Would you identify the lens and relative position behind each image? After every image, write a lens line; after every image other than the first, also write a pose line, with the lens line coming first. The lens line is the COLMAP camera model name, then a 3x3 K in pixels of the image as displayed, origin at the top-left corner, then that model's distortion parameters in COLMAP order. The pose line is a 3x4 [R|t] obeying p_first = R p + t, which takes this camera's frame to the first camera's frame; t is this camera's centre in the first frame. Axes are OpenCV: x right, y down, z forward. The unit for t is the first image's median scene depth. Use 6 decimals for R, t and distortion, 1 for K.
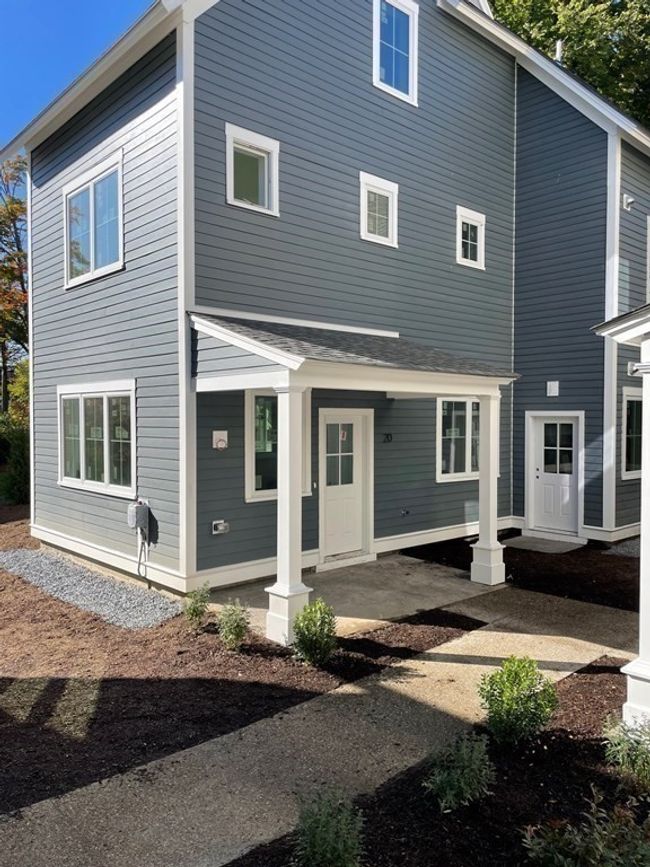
lens RADIAL K [[651.1, 0, 325.1], [0, 651.1, 429.3], [0, 0, 1]] dist [0.069355, -0.075642]
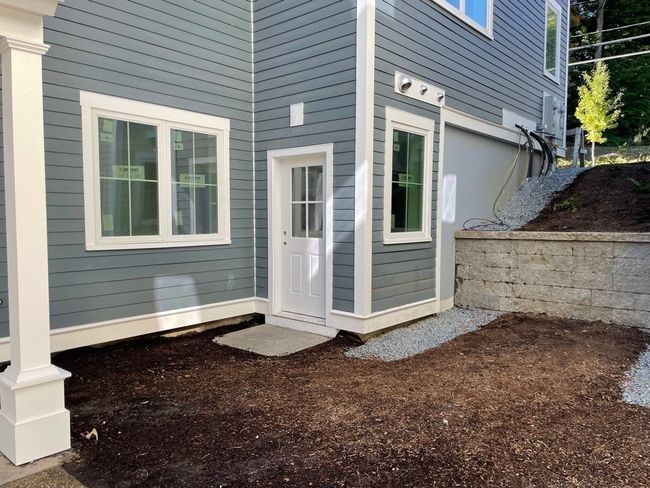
lens RADIAL K [[488.2, 0, 320.8], [0, 488.2, 246.7], [0, 0, 1]] dist [0.069355, -0.075642]
pose [[0.993528, -0.007065, 0.113367, 0.382651], [0.001697, 0.998876, 0.047376, 0.064707], [-0.113574, -0.046877, 0.992423, 0.582349]]
